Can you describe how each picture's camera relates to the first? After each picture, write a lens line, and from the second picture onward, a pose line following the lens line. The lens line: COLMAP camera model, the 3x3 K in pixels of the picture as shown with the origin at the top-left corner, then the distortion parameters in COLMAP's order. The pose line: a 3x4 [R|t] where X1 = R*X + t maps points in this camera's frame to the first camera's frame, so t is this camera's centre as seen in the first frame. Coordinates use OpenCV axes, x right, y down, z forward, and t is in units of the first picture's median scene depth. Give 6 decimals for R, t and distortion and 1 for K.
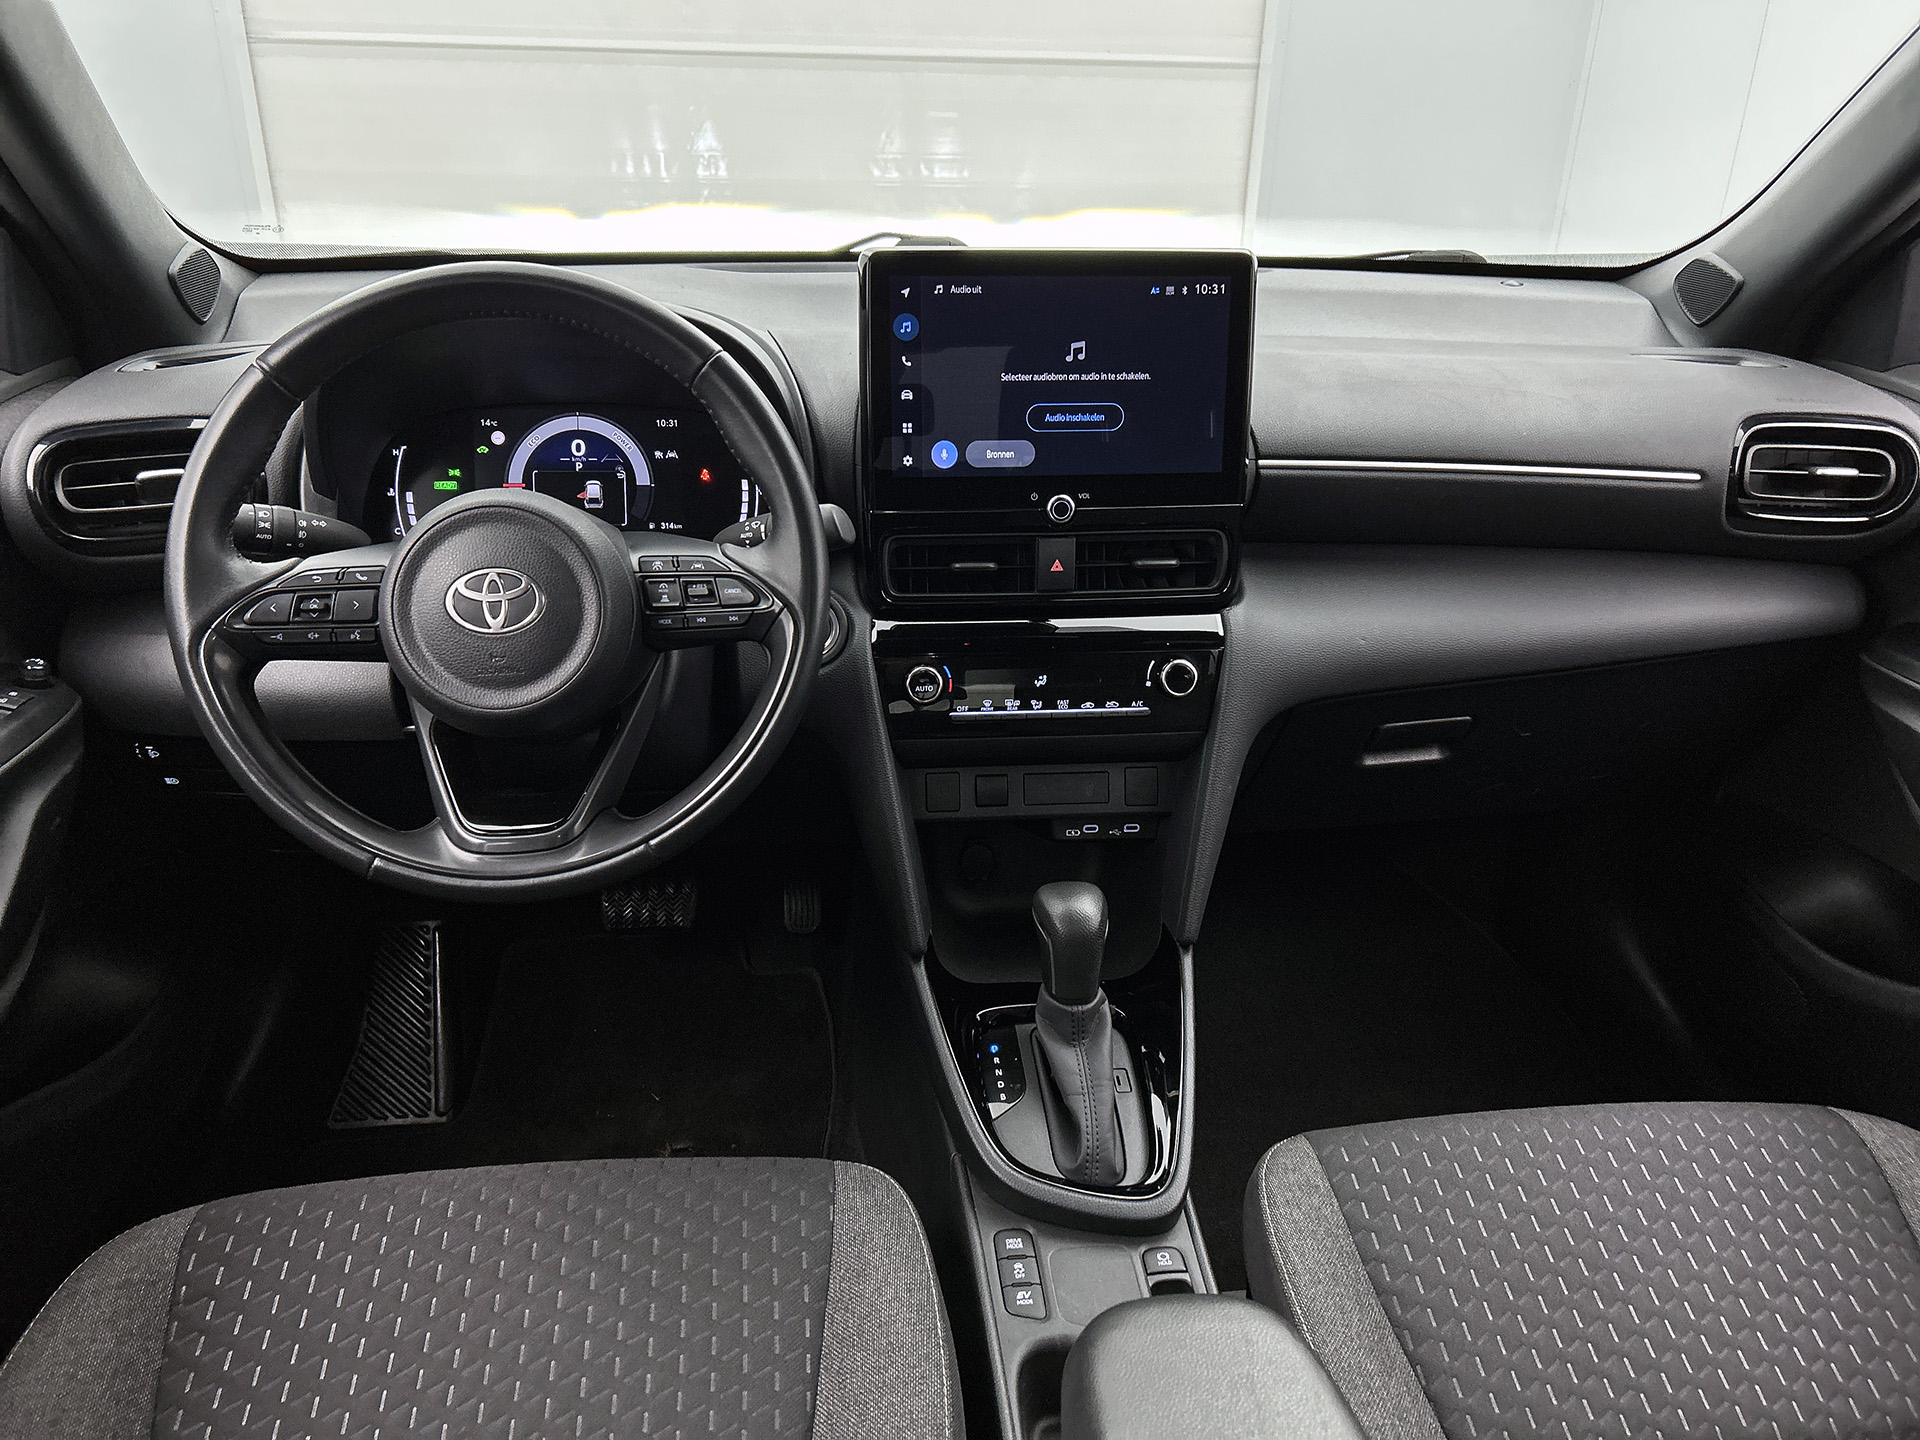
lens RADIAL K [[1445.0, 0, 928.6], [0, 1445.0, 725.2], [0, 0, 1]] dist [0.032647, -0.005631]
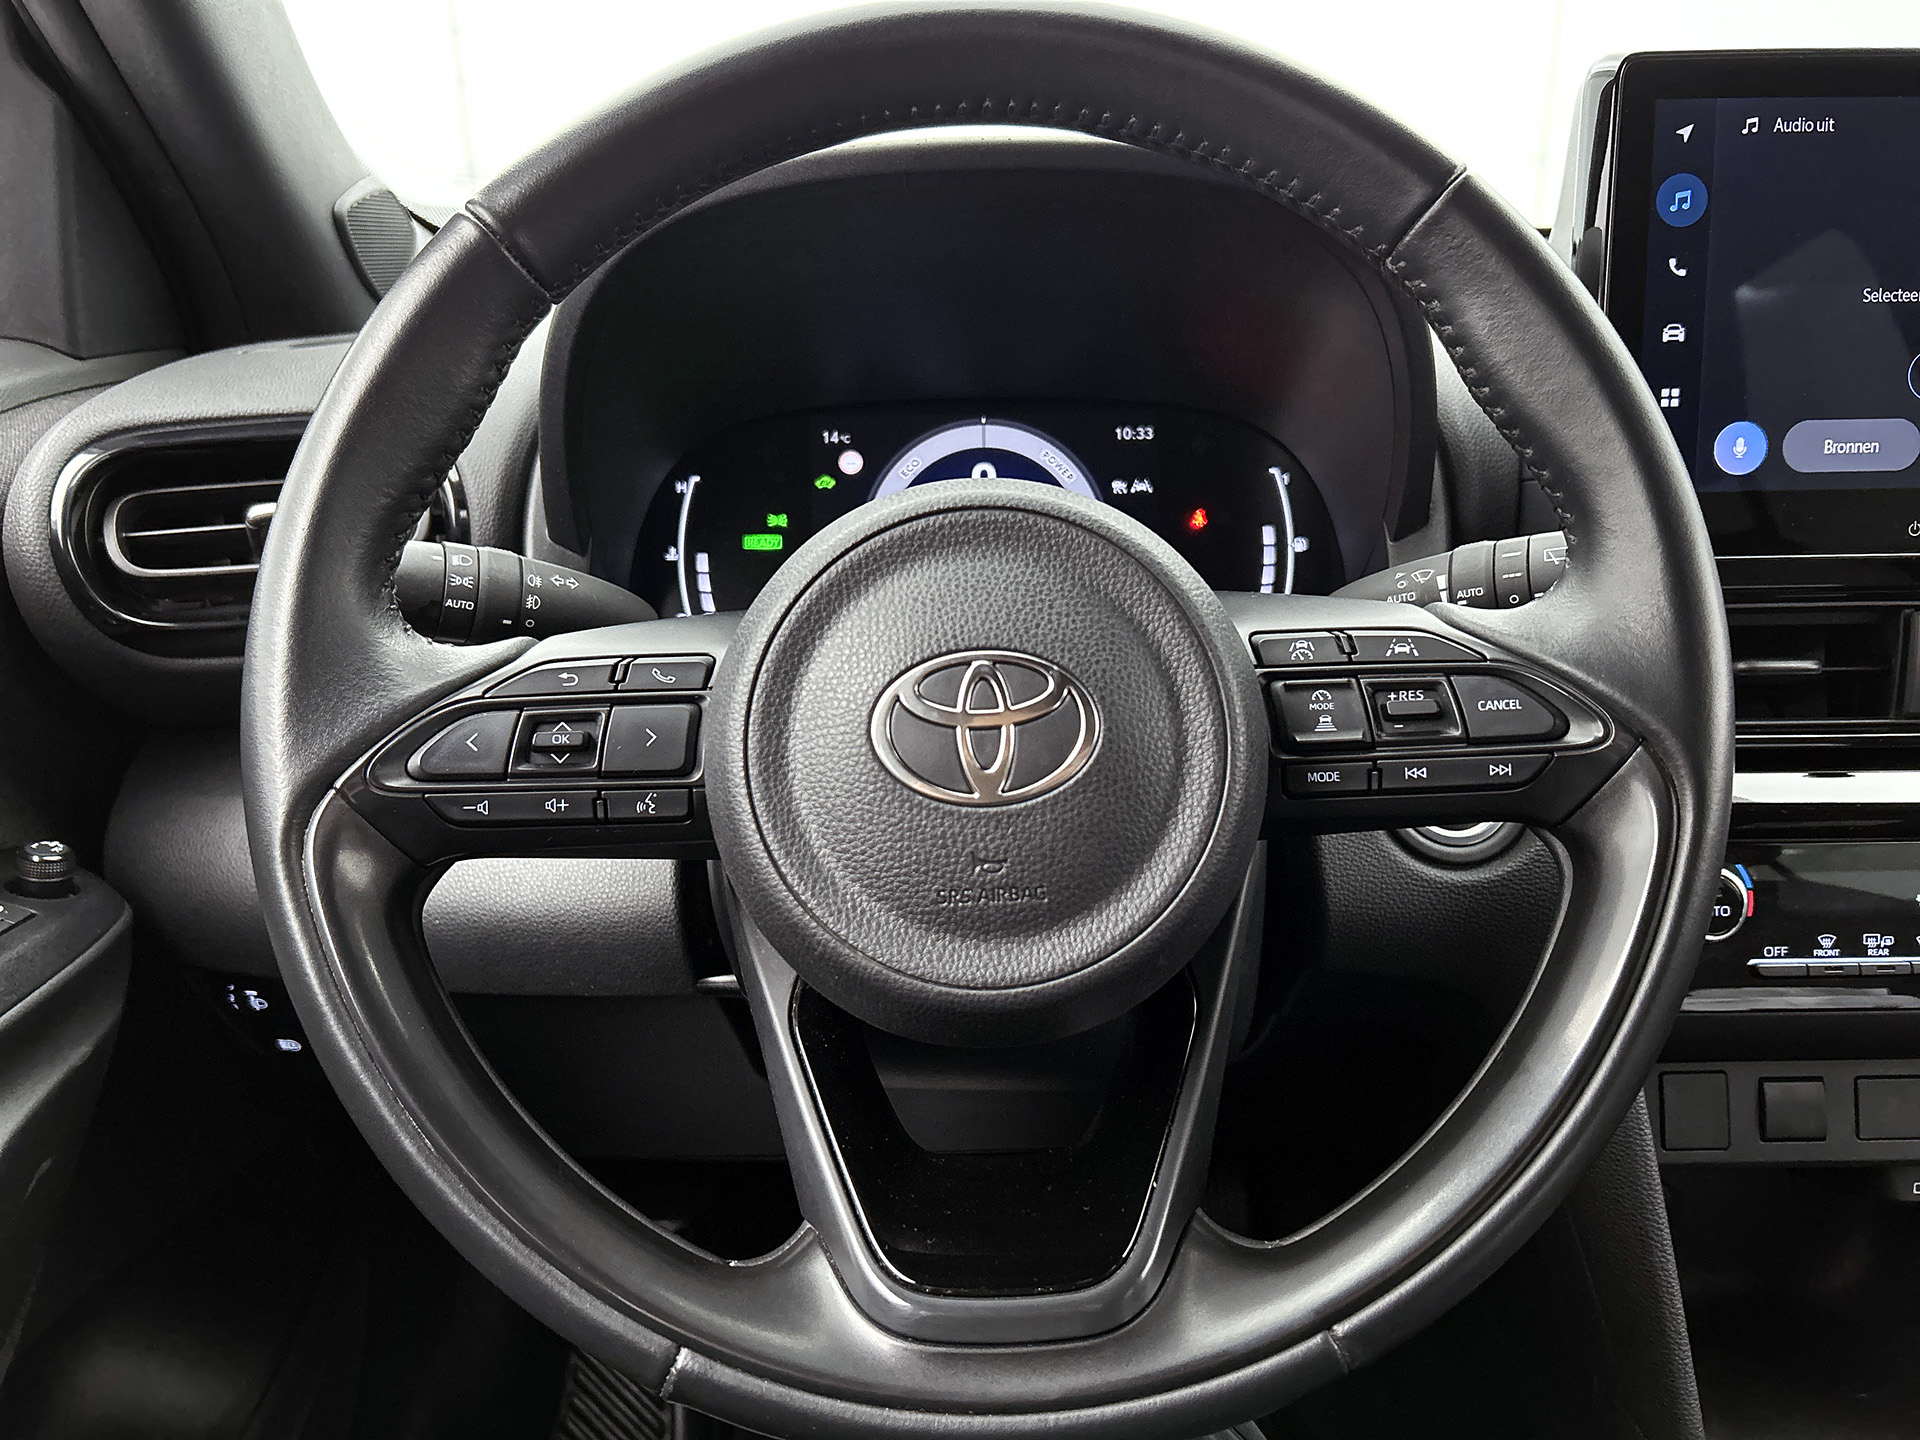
lens RADIAL K [[1463.9, 0, 956.2], [0, 1463.9, 728.1], [0, 0, 1]] dist [0.094927, -0.143596]
pose [[0.994783, 0.000200, -0.102018, -0.219837], [-0.010697, 0.994691, -0.102353, -0.034757], [0.101456, 0.102911, 0.989503, 0.485082]]
